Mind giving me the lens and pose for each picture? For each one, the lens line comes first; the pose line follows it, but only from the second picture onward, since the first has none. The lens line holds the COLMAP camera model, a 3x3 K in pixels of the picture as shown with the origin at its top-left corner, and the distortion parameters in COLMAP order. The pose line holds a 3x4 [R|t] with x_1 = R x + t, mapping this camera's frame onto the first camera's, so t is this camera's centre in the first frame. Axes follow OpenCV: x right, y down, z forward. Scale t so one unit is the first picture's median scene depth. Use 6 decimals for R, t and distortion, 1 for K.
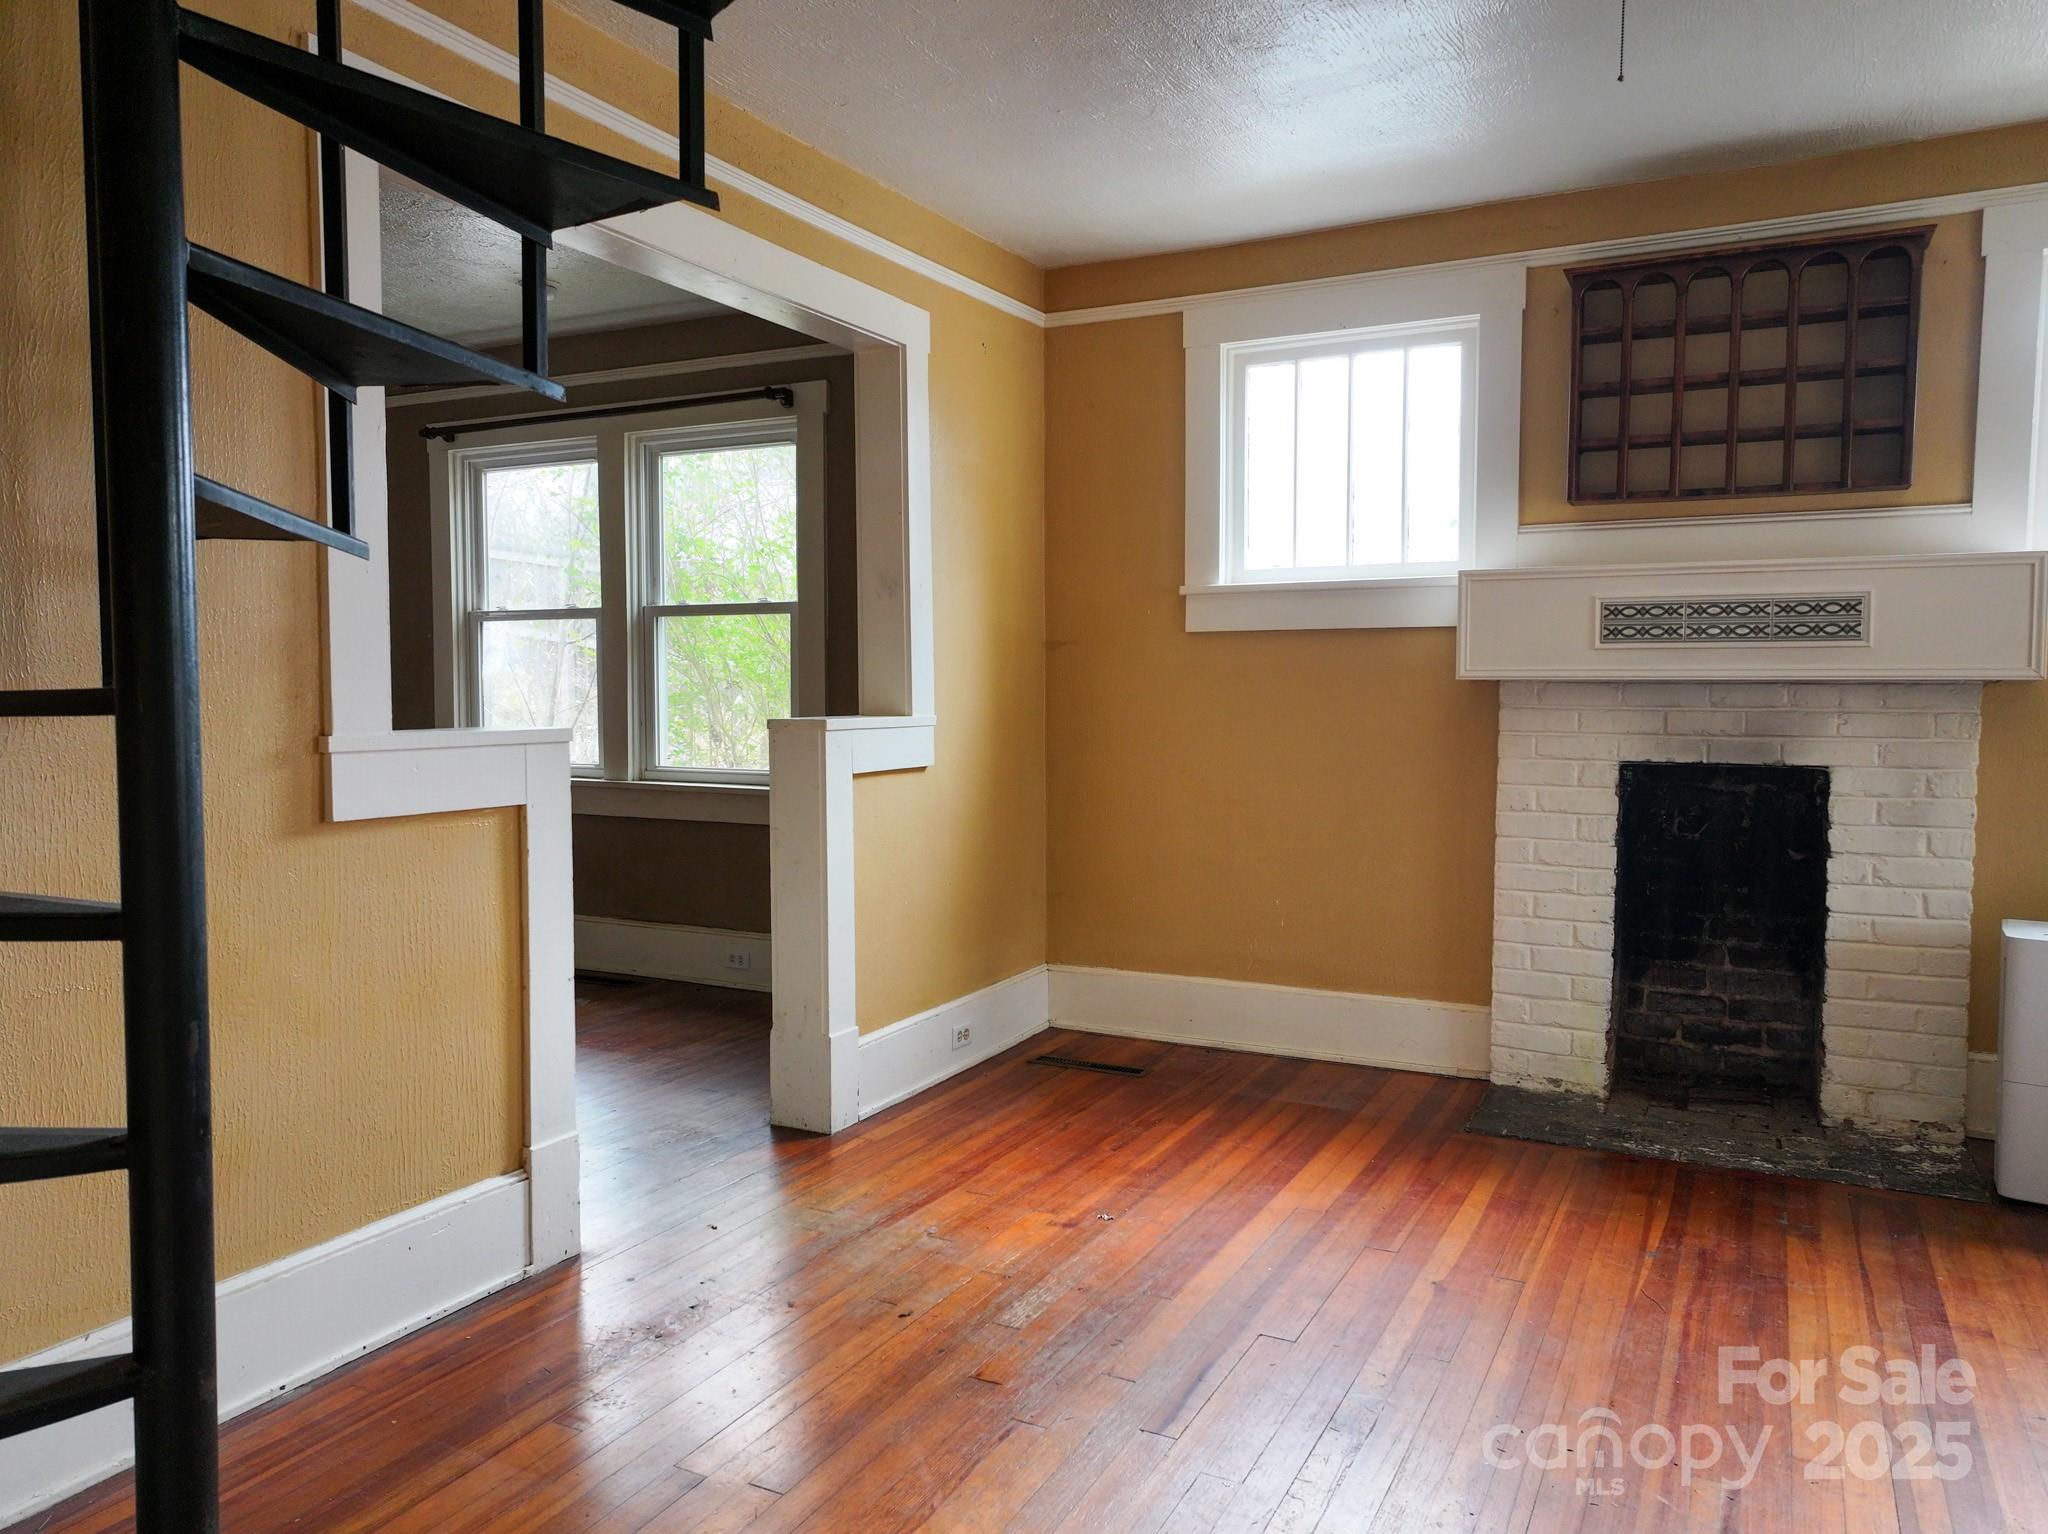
lens RADIAL K [[1442.4, 0, 1019.7], [0, 1442.4, 768.1], [0, 0, 1]] dist [0.004752, 0.010712]
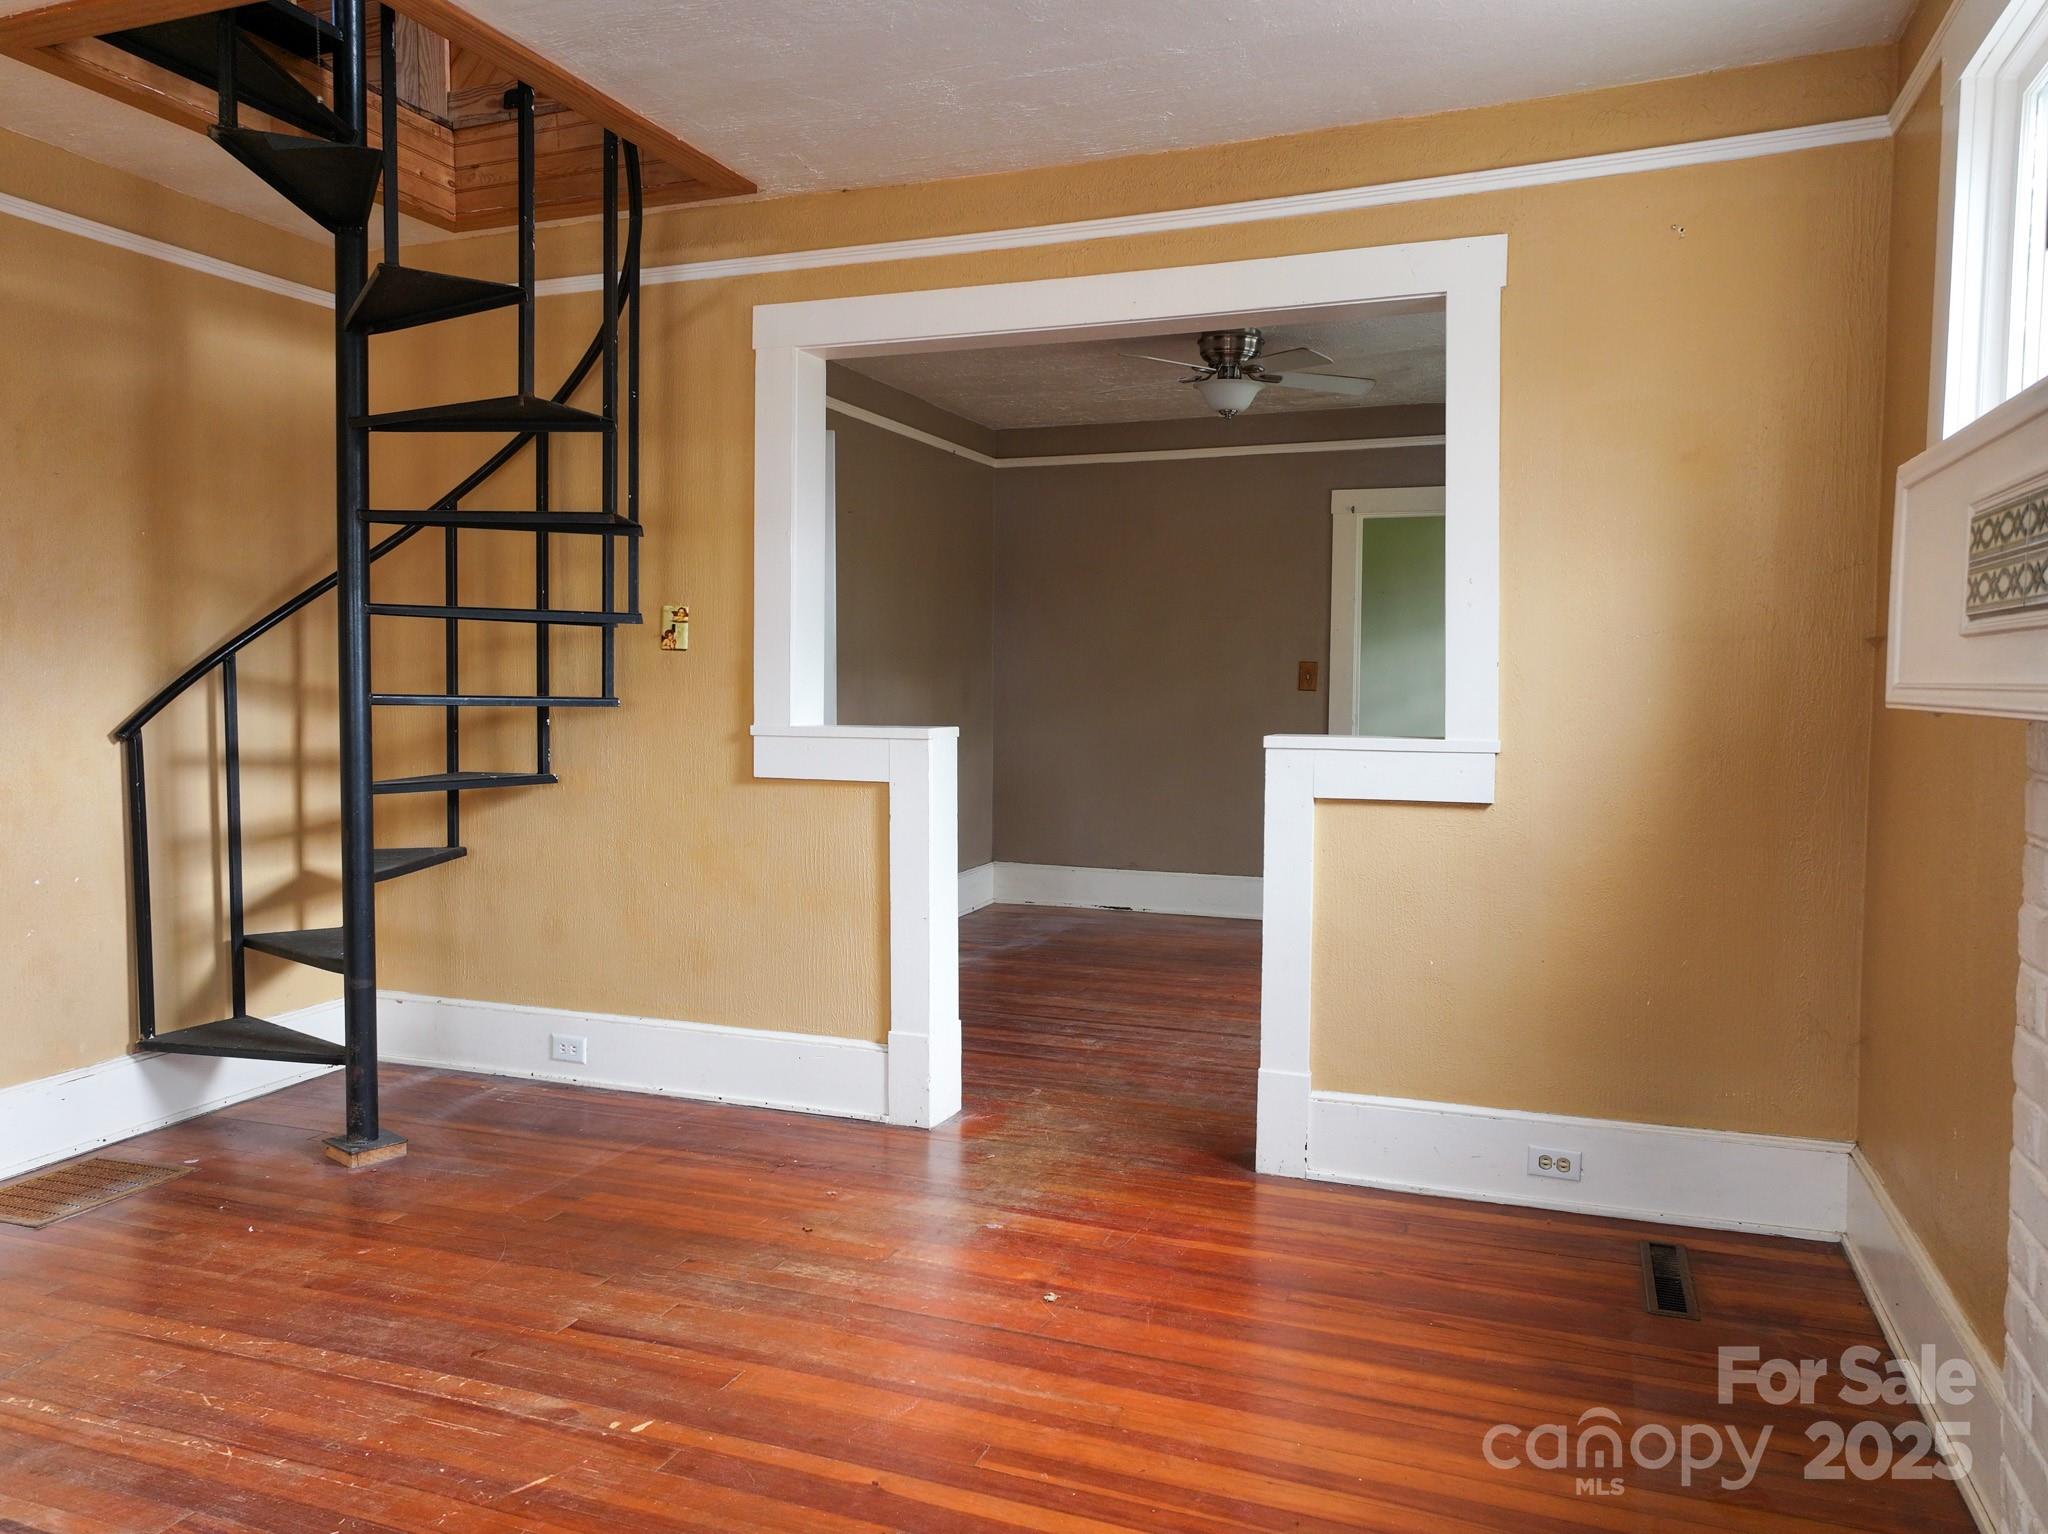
lens RADIAL K [[1442.4, 0, 1035.4], [0, 1442.4, 754.2], [0, 0, 1]] dist [0.004752, 0.010712]
pose [[0.123036, 0.055818, -0.990831, 0.986650], [-0.063505, 0.996814, 0.048270, -0.073023], [0.990368, 0.056984, 0.126189, 0.909956]]
